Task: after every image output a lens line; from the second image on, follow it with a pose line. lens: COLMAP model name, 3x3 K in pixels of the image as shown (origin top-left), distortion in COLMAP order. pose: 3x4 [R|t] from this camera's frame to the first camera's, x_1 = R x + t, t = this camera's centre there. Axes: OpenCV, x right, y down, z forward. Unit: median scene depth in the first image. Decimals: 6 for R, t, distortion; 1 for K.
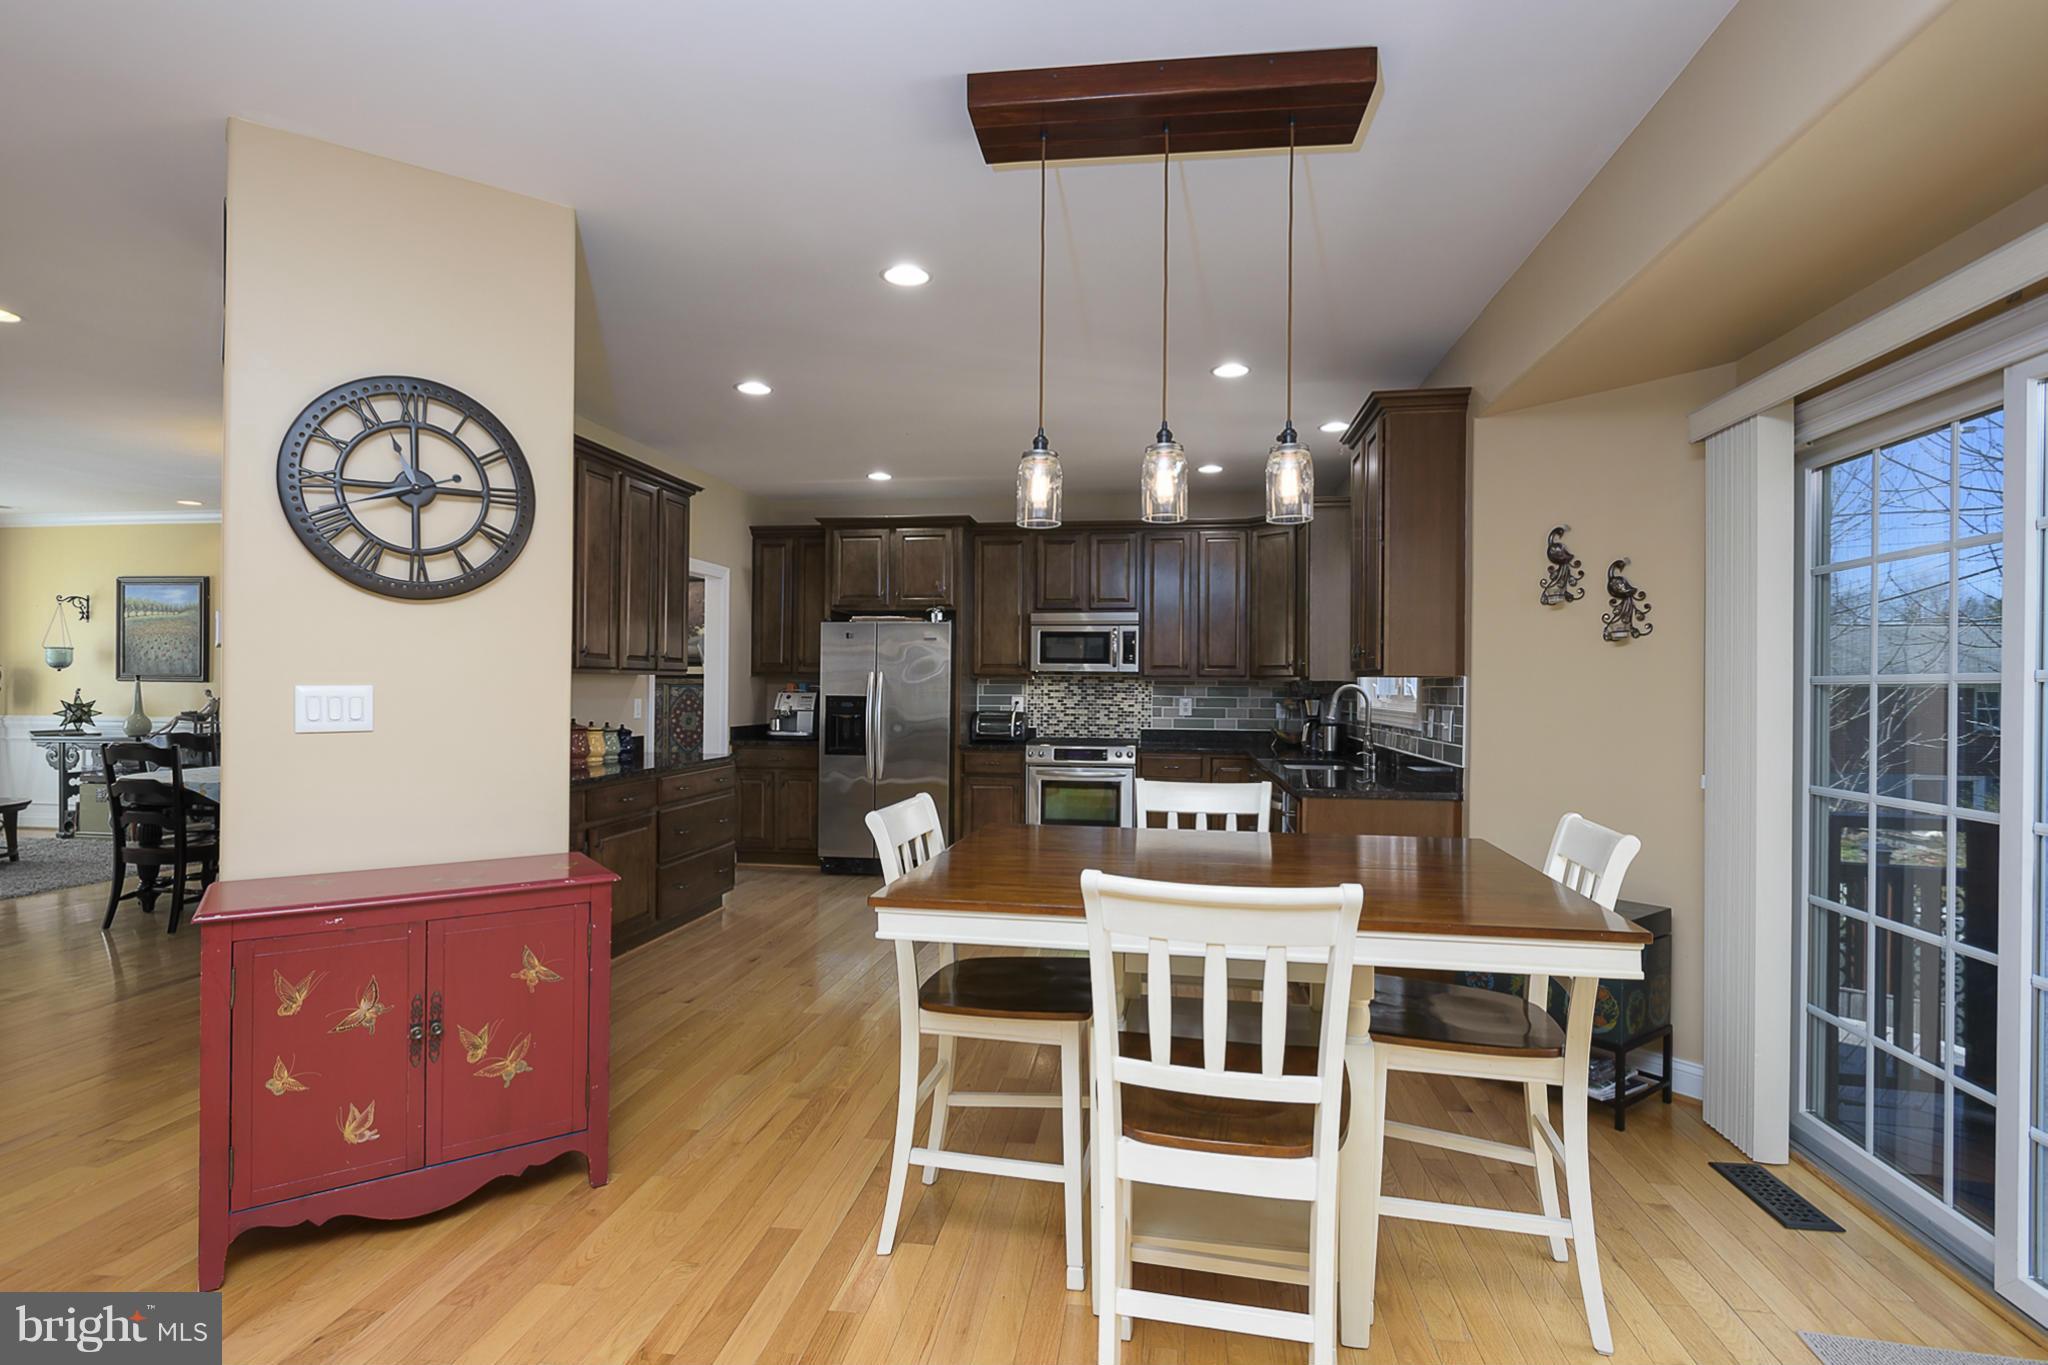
lens RADIAL K [[950.2, 0, 1020.4], [0, 950.2, 669.1], [0, 0, 1]] dist [0.015441, -0.002313]
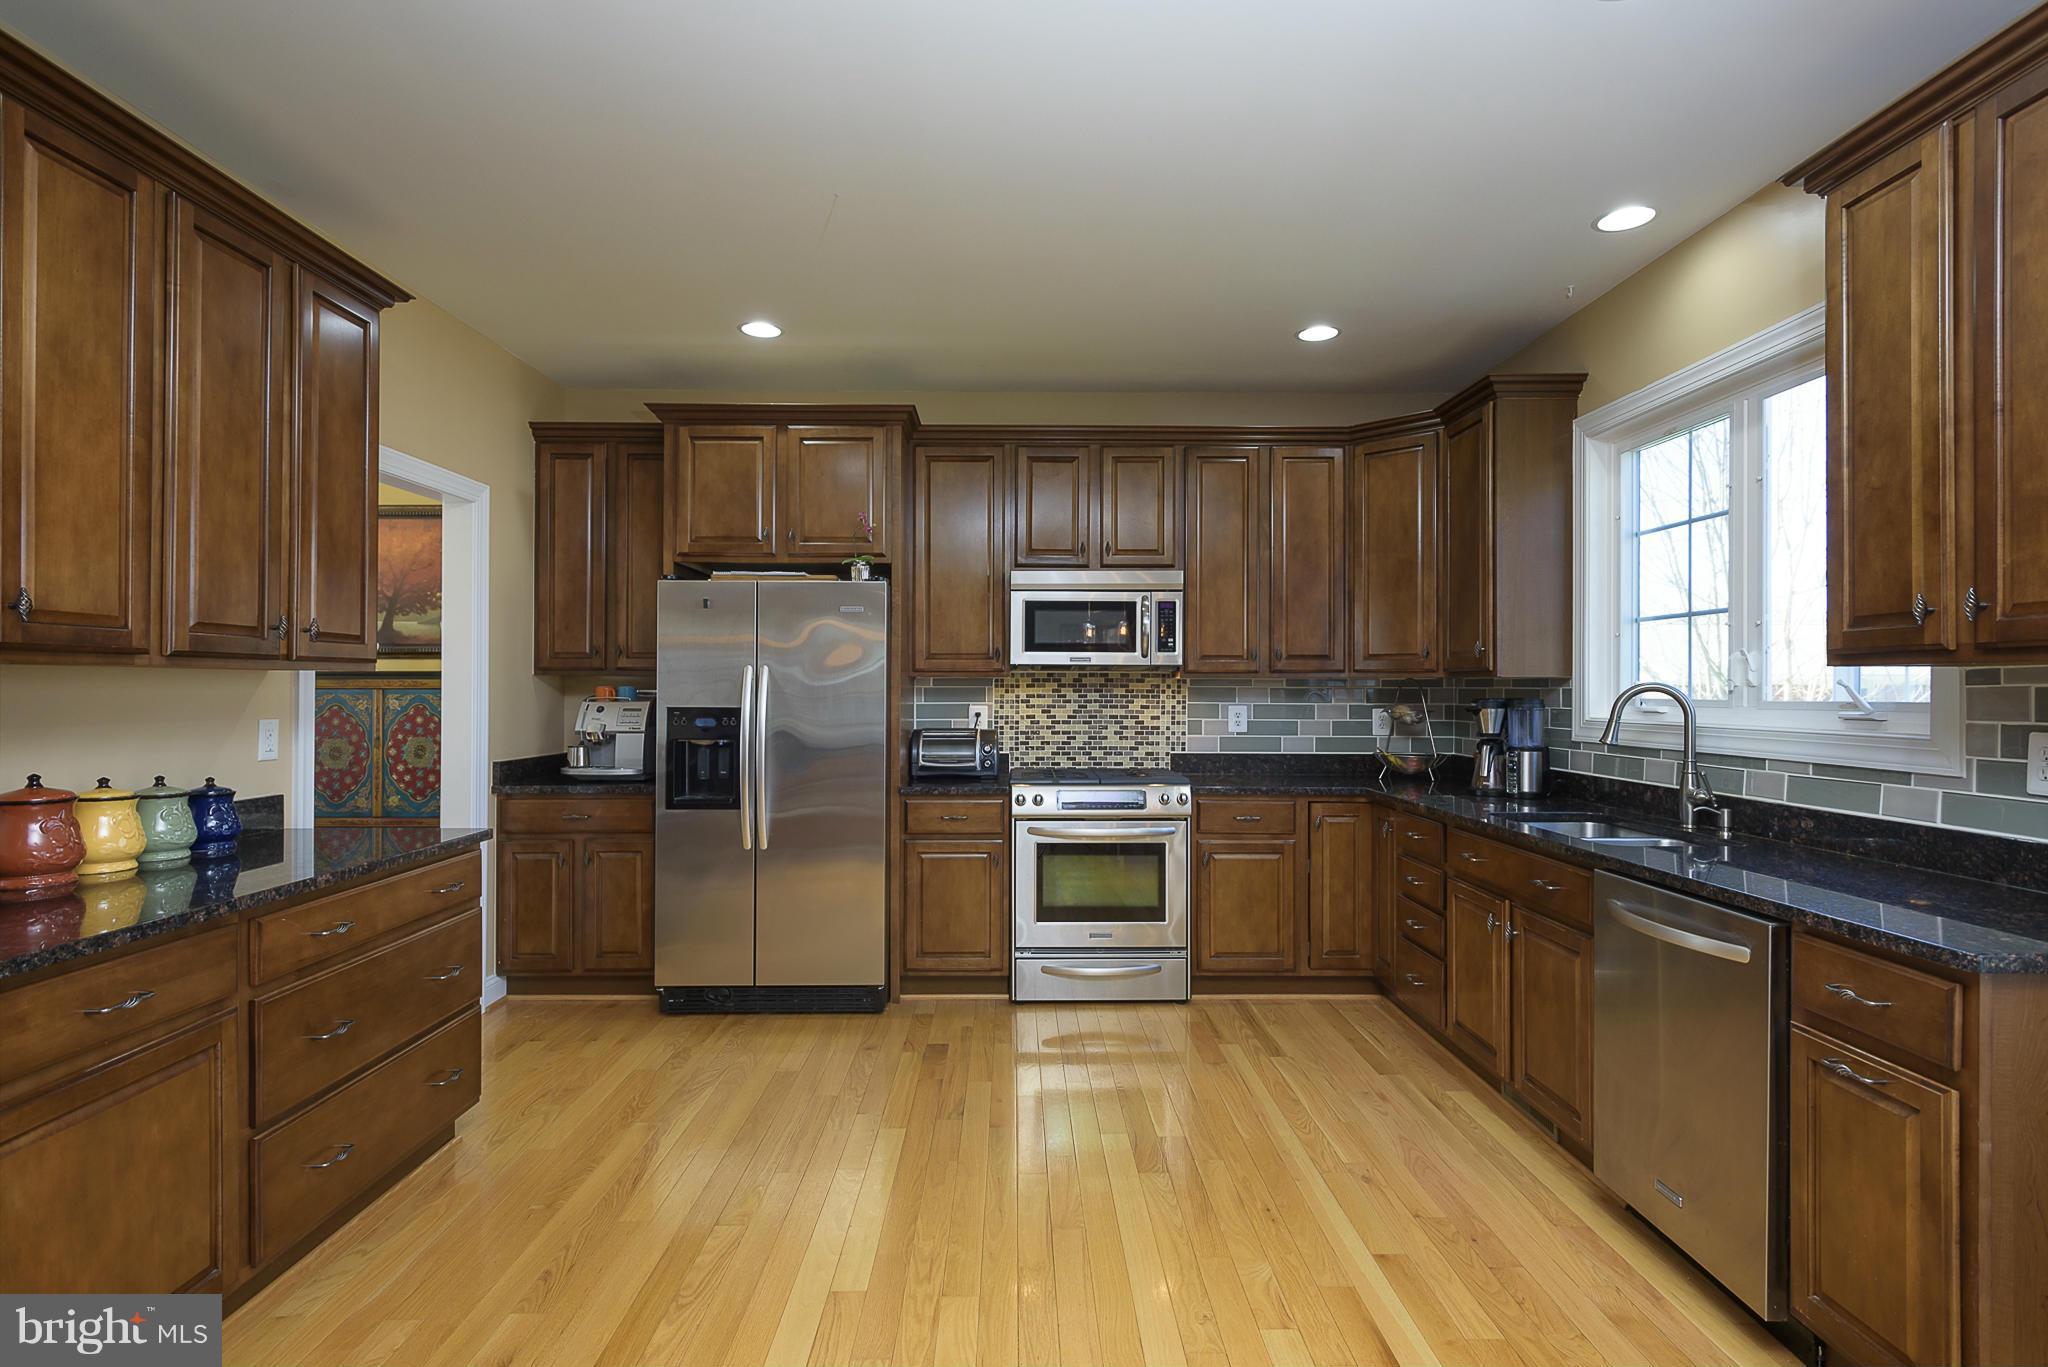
lens RADIAL K [[950.2, 0, 1005.7], [0, 950.2, 677.4], [0, 0, 1]] dist [0.015441, -0.002313]
pose [[0.987927, -0.003771, 0.154876, -0.089430], [0.002498, 0.999962, 0.008409, 0.005385], [-0.154902, -0.007921, 0.987898, 0.389760]]
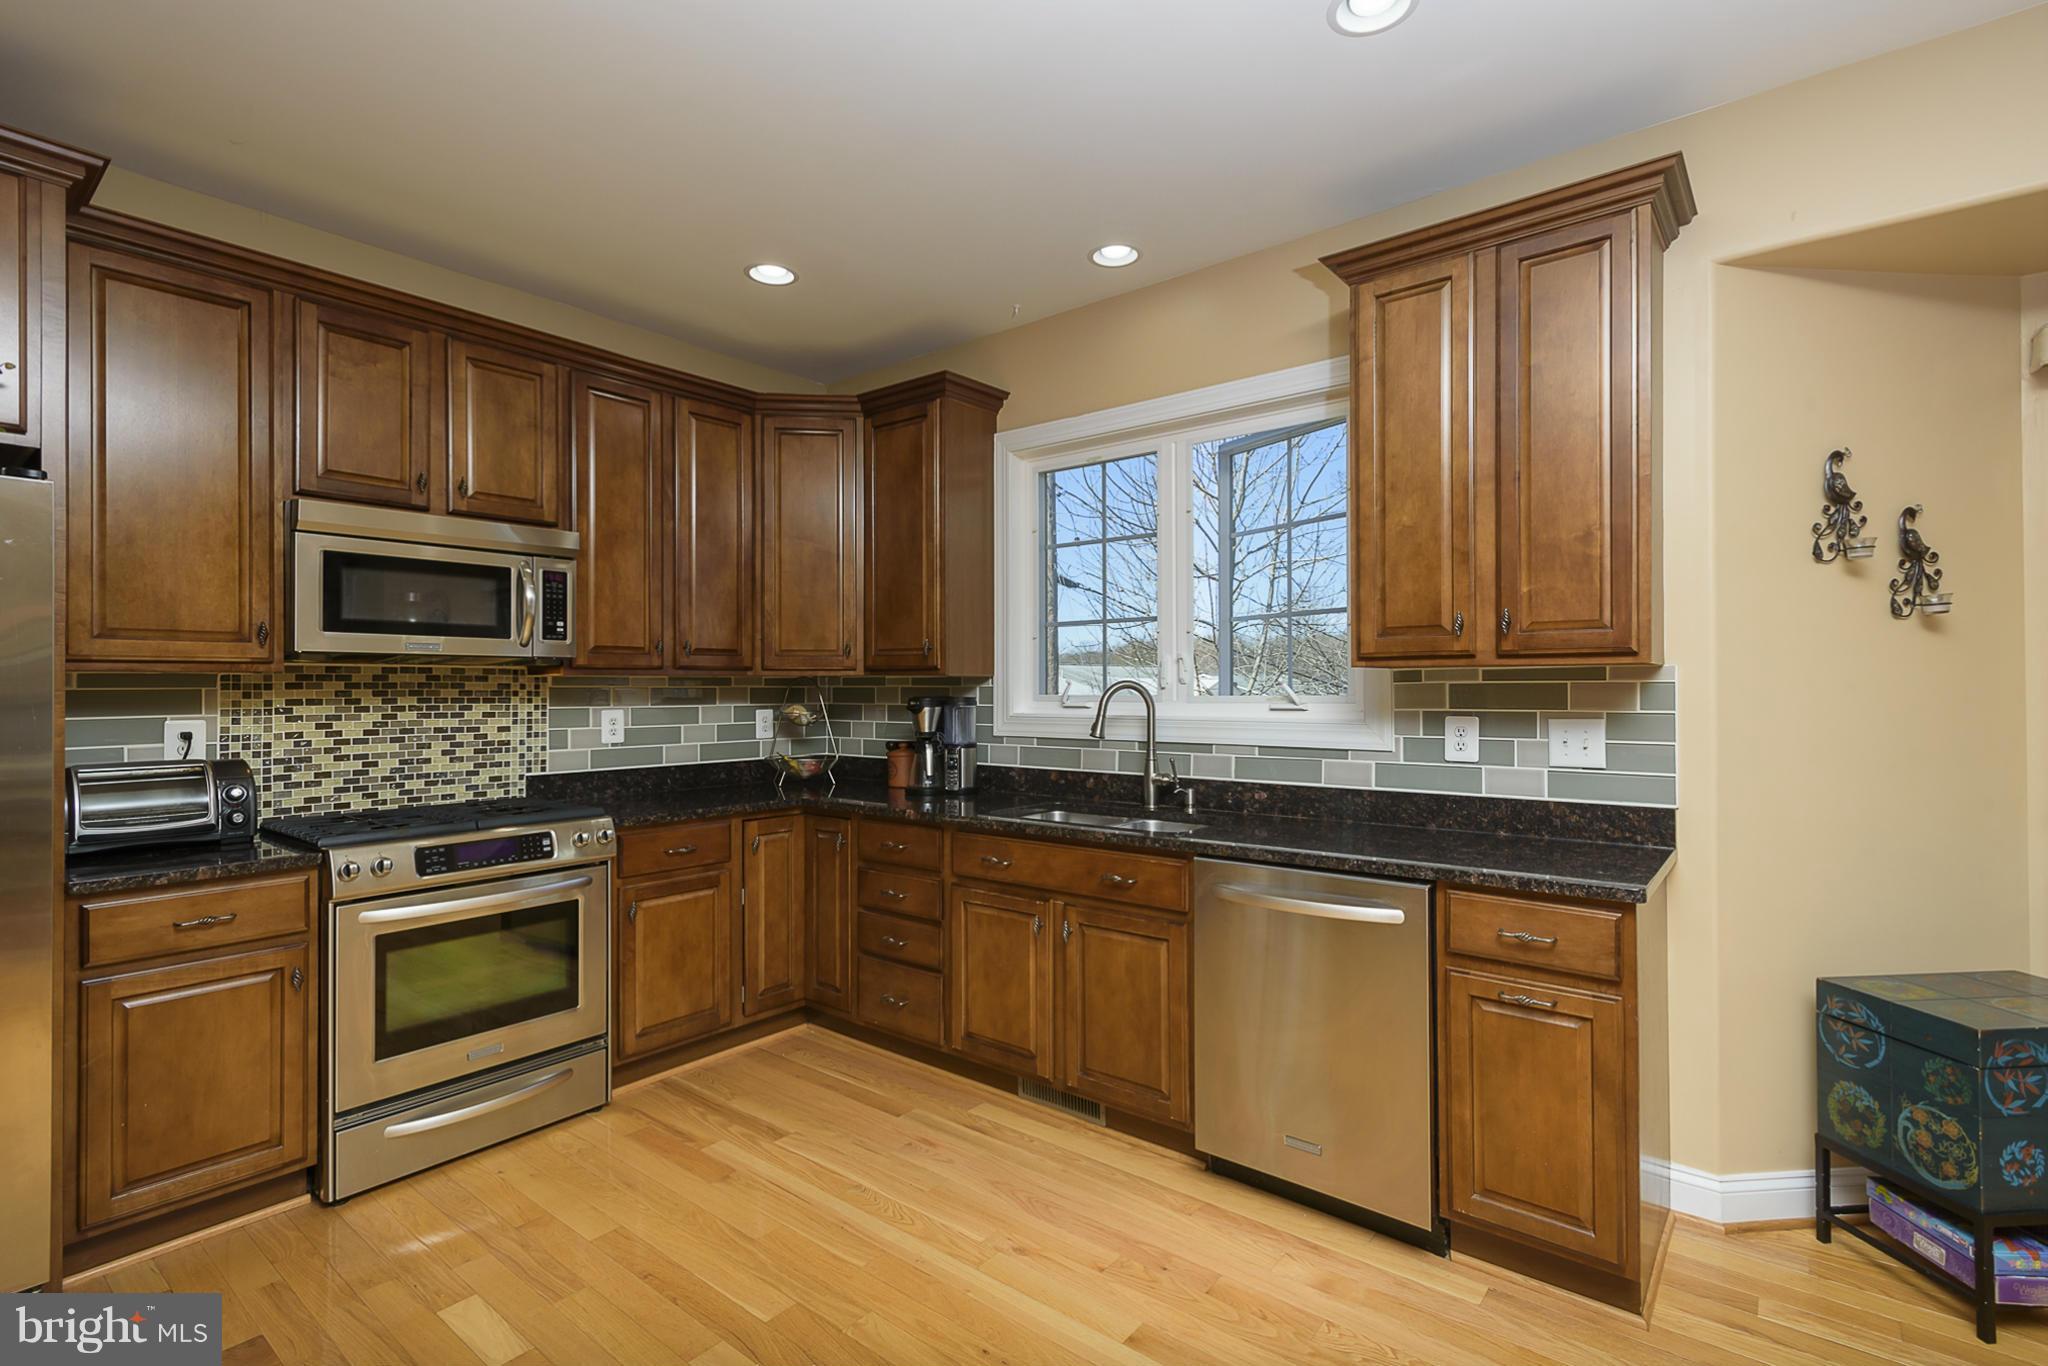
lens RADIAL K [[950.2, 0, 1008.5], [0, 950.2, 676.9], [0, 0, 1]] dist [0.015441, -0.002313]
pose [[0.525466, -0.001495, 0.850813, -0.165372], [-0.007971, 0.999946, 0.006680, 0.007433], [-0.850777, -0.010292, 0.525426, 0.556820]]
